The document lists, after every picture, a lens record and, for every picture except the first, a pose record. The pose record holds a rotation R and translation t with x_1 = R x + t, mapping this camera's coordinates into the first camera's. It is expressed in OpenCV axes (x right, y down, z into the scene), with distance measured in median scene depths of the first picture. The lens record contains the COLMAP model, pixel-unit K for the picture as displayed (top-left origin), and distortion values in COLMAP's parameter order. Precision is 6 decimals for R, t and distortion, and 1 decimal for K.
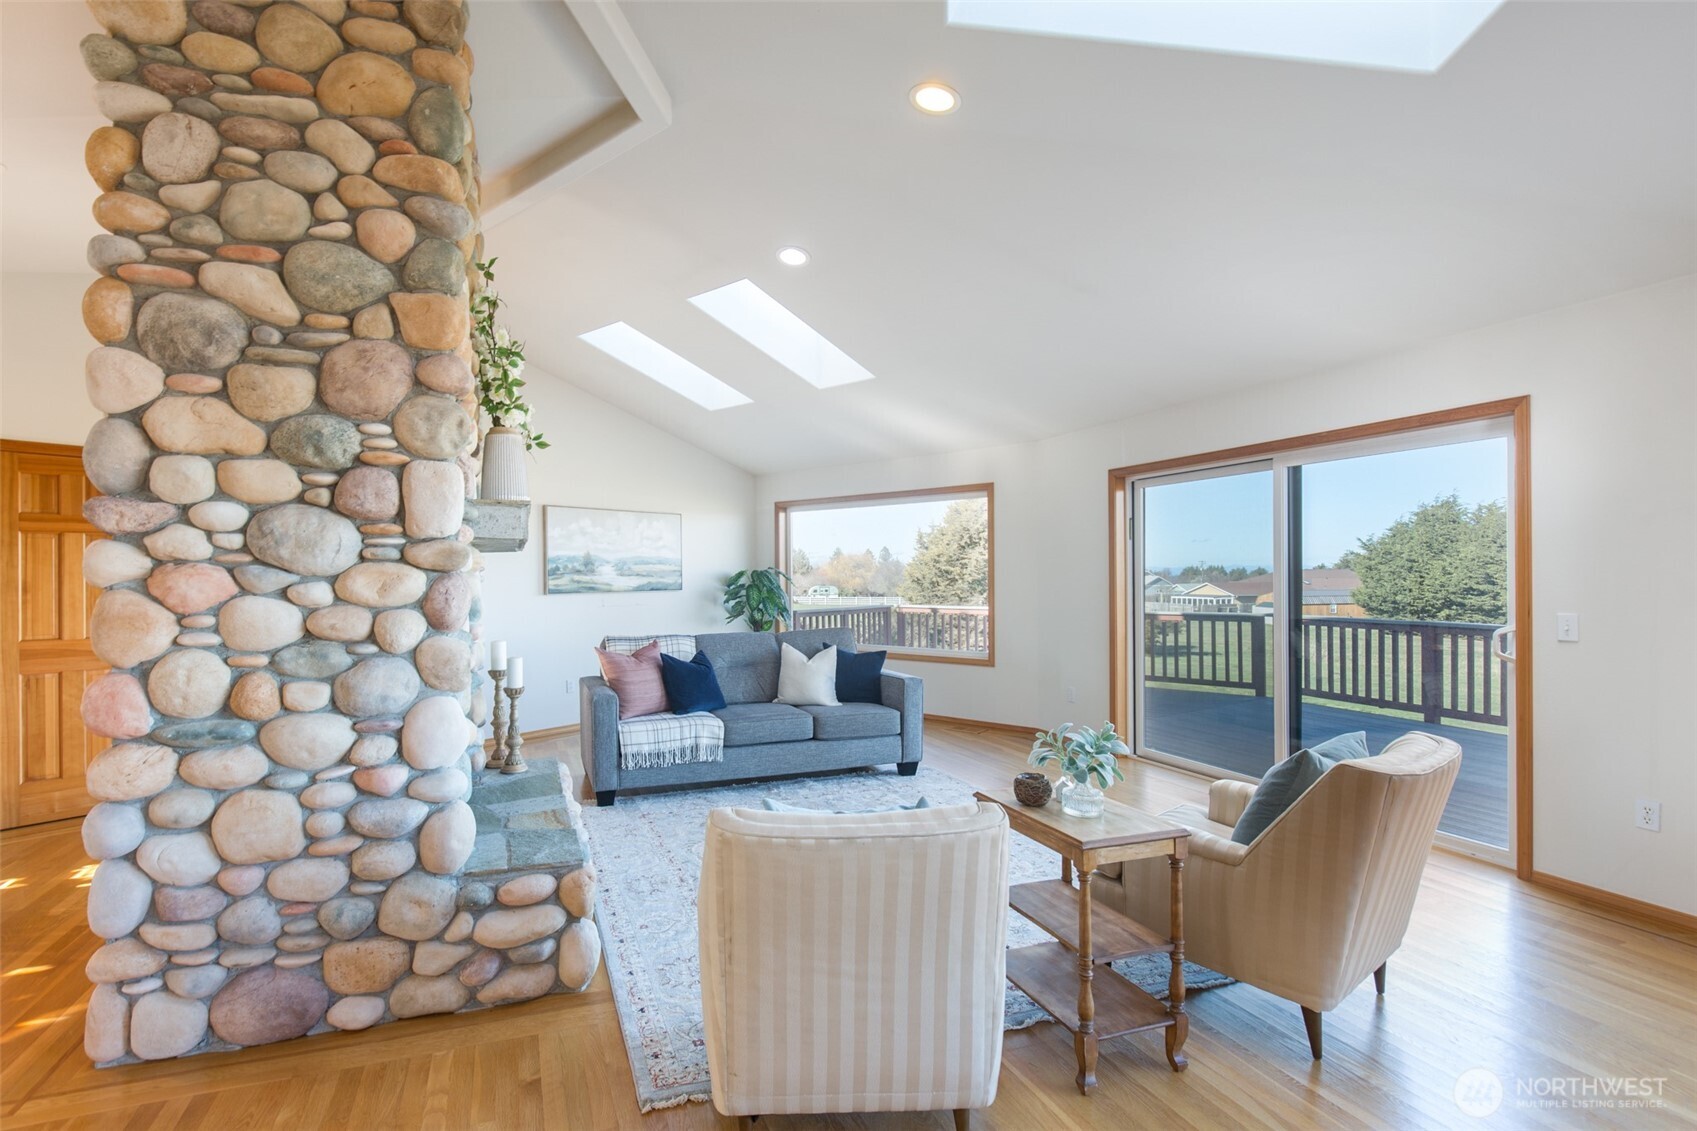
lens RADIAL K [[823.8, 0, 797.2], [0, 823.8, 570.9], [0, 0, 1]] dist [-0.000360, -0.000260]
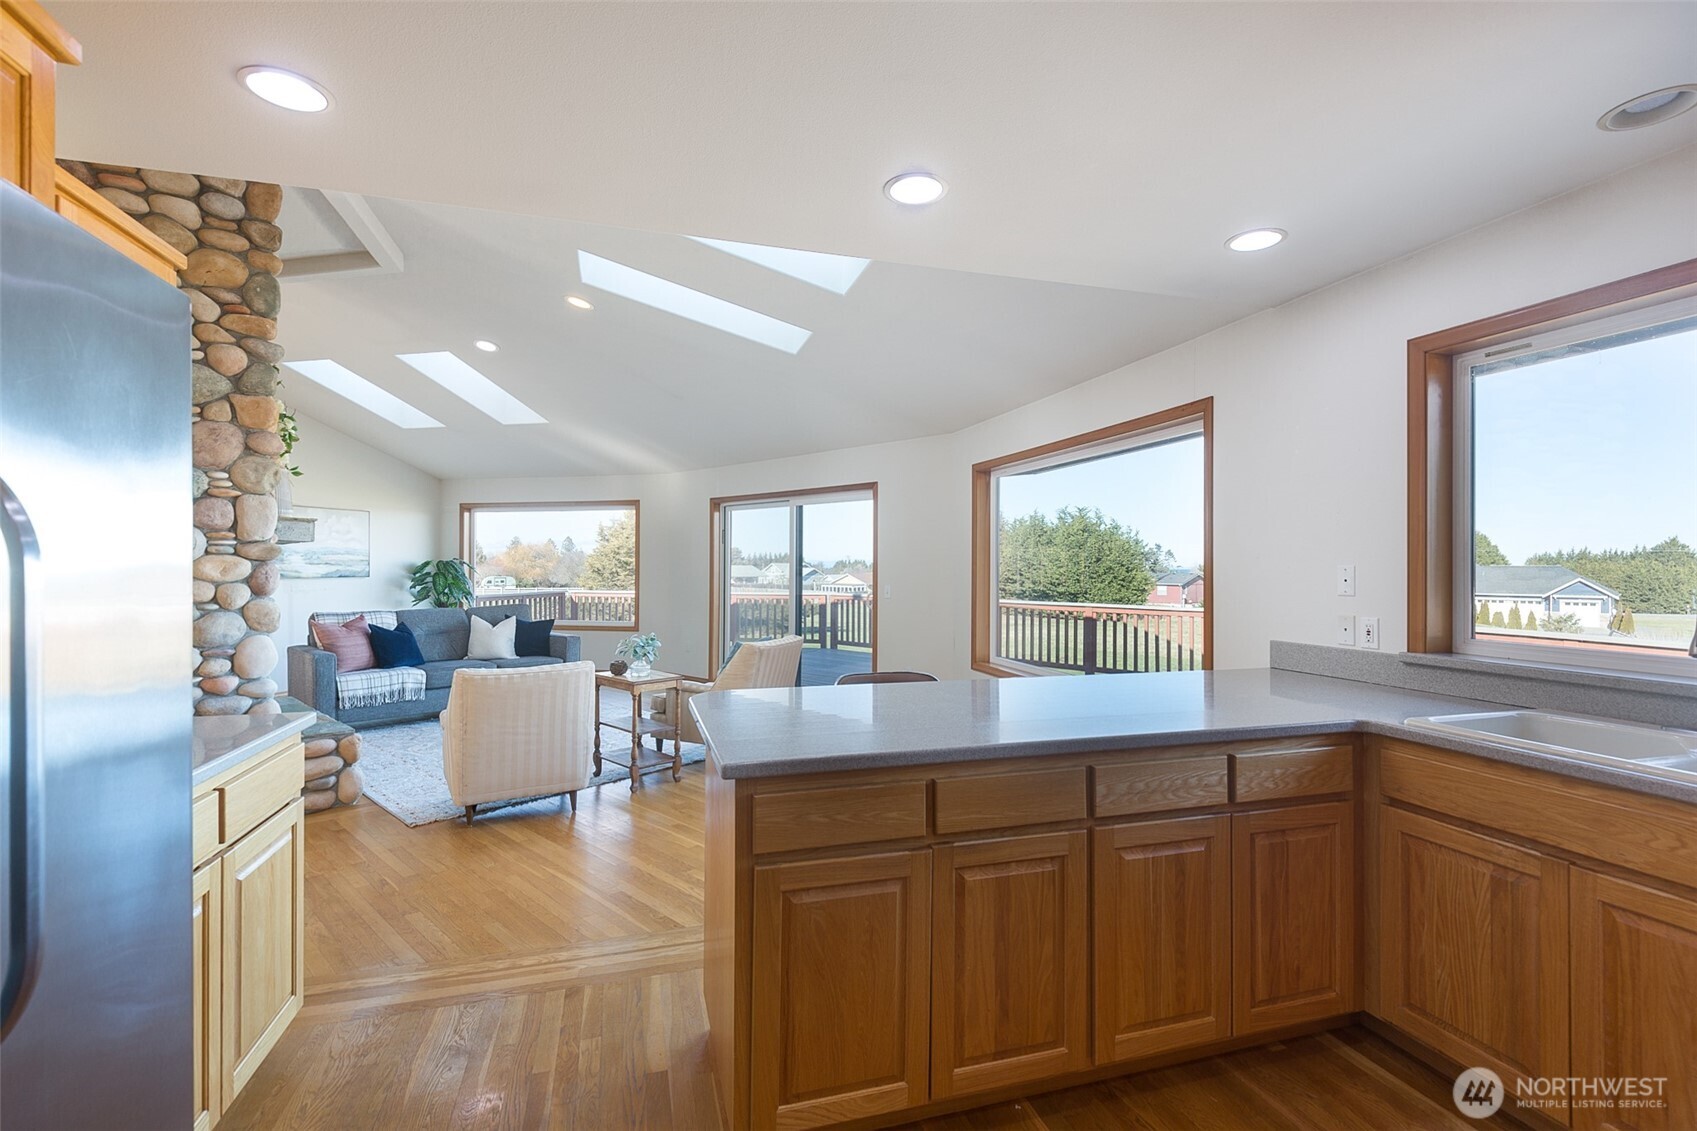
lens RADIAL K [[767.6, 0, 850.5], [0, 767.6, 557.7], [0, 0, 1]] dist [-0.000720, -0.000825]
pose [[0.895788, 0.012203, 0.444315, -0.052148], [-0.009417, 0.999920, -0.008476, -0.003735], [-0.444382, 0.003409, 0.895831, -0.949637]]
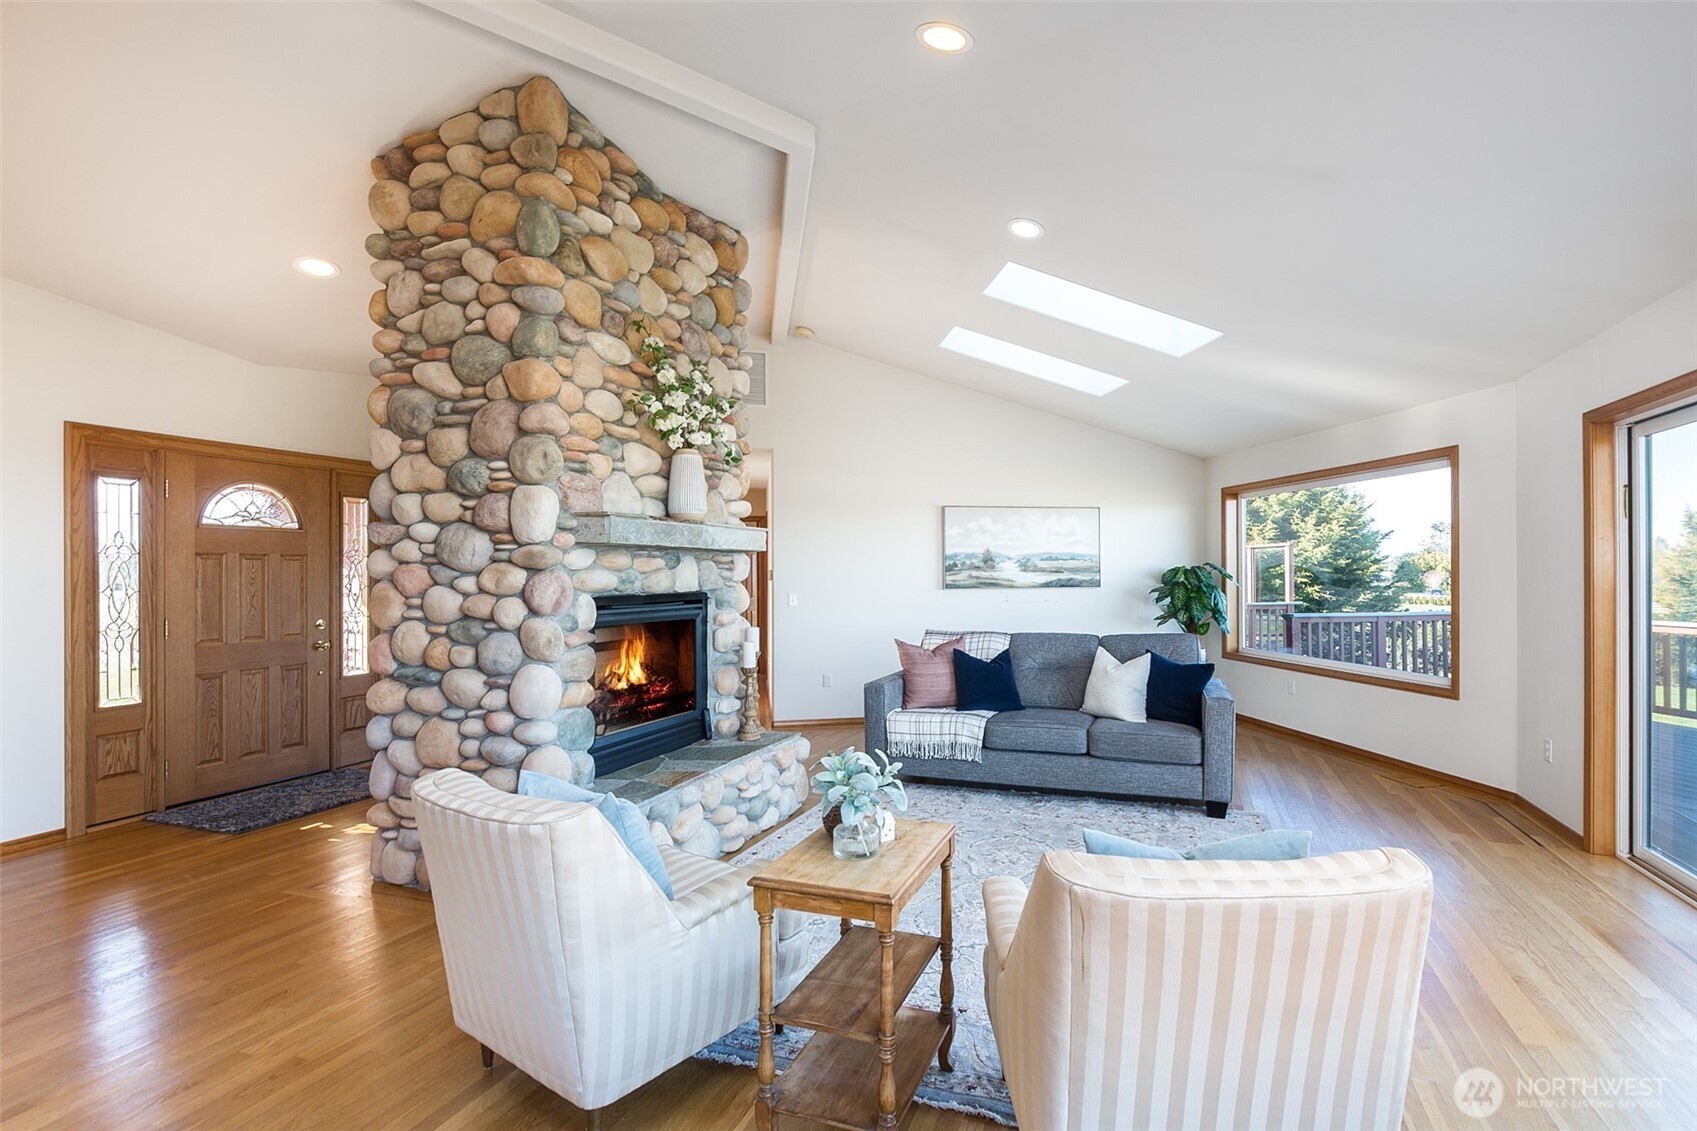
lens RADIAL K [[802.1, 0, 842.1], [0, 802.1, 562.6], [0, 0, 1]] dist [0.014004, -0.000044]
pose [[0.780449, -0.002995, -0.625213, 0.760655], [0.000355, 0.999990, -0.004348, -0.003998], [0.625220, 0.003172, 0.780442, 0.310267]]
